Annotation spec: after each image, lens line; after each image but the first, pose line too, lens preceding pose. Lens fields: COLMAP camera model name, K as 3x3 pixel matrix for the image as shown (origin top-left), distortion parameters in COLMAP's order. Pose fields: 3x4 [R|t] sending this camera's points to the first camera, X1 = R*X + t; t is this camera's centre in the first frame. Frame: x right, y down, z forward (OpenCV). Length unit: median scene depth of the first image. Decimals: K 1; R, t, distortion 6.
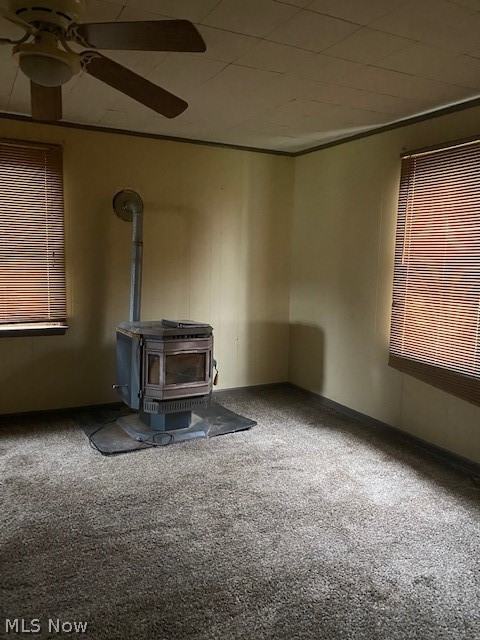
lens RADIAL K [[495.3, 0, 240.0], [0, 495.3, 320.0], [0, 0, 1]] dist [0.001209, -0.006562]
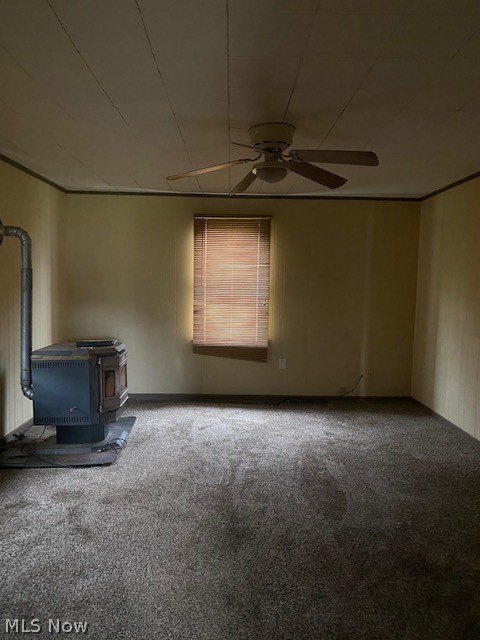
lens RADIAL K [[495.3, 0, 240.0], [0, 495.3, 320.0], [0, 0, 1]] dist [0.001209, -0.006562]
pose [[0.443404, -0.087654, 0.892025, -1.054880], [0.109462, 0.993053, 0.043170, -0.061723], [-0.889613, 0.078501, 0.449919, 0.210191]]
